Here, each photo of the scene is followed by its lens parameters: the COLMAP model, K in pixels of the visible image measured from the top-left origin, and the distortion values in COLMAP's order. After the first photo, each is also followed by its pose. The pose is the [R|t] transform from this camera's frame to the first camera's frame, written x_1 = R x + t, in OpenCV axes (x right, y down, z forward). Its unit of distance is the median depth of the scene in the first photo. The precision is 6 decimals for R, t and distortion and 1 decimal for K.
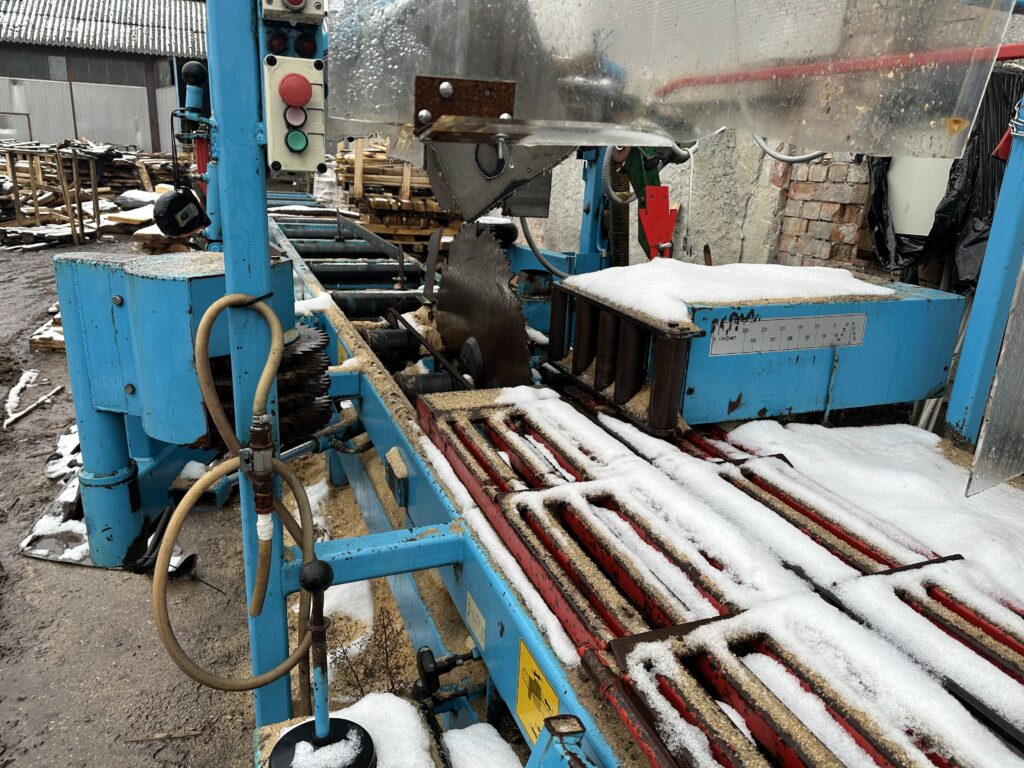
lens RADIAL K [[731.8, 0, 512.0], [0, 731.8, 384.0], [0, 0, 1]] dist [0.107281, -0.116312]
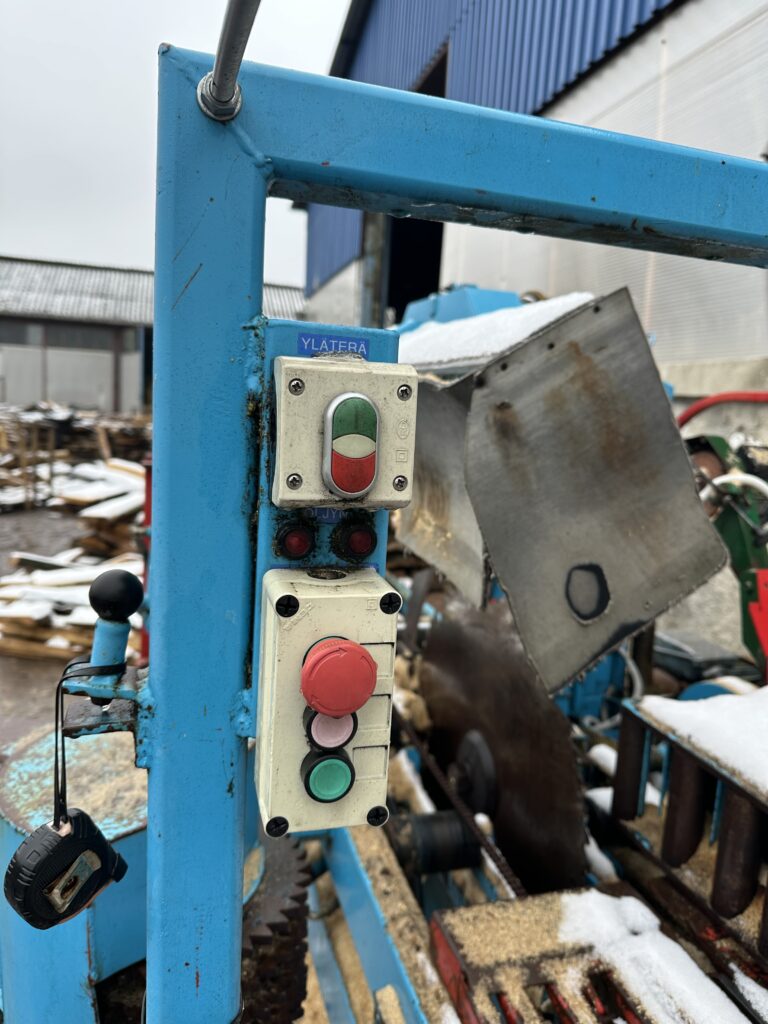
lens RADIAL K [[757.6, 0, 384.0], [0, 757.6, 512.0], [0, 0, 1]] dist [-0.008300, -0.003072]
pose [[0.995769, 0.023493, -0.088835, -0.113847], [-0.037632, 0.986235, -0.161008, -0.207150], [0.083830, 0.163669, 0.982947, 0.282150]]
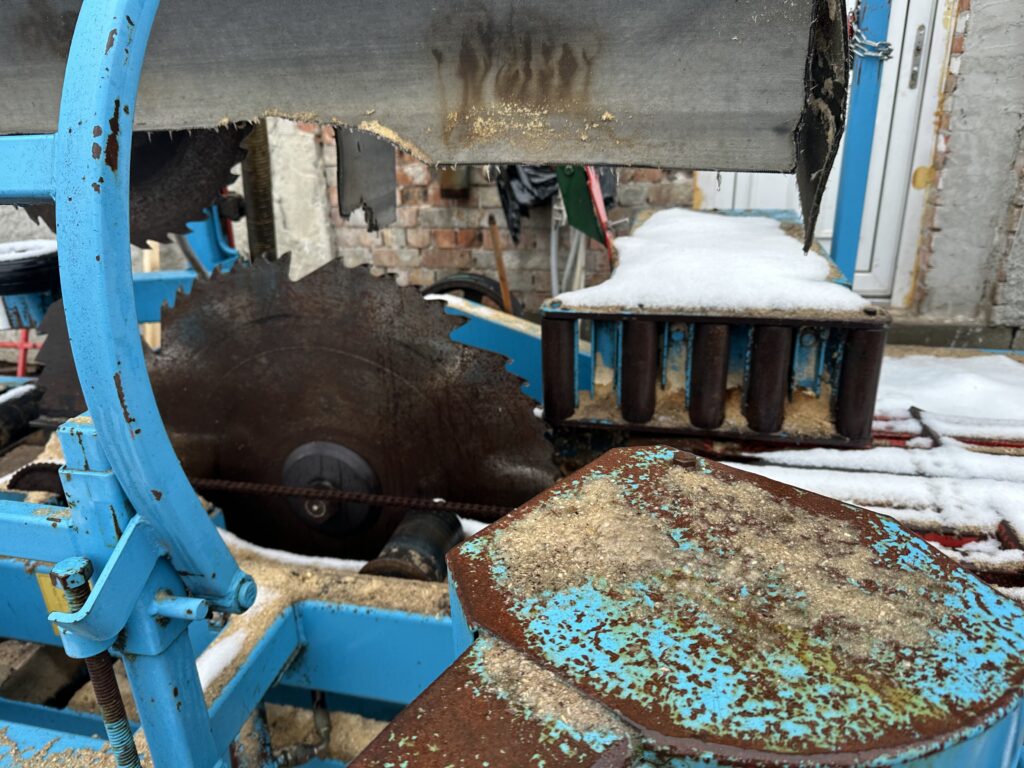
lens RADIAL K [[731.8, 0, 512.0], [0, 731.8, 384.0], [0, 0, 1]] dist [0.107281, -0.116312]
pose [[0.563448, -0.373460, 0.736922, -0.514451], [0.310305, 0.922351, 0.230174, -0.259171], [-0.765661, 0.098979, 0.635583, 0.651171]]
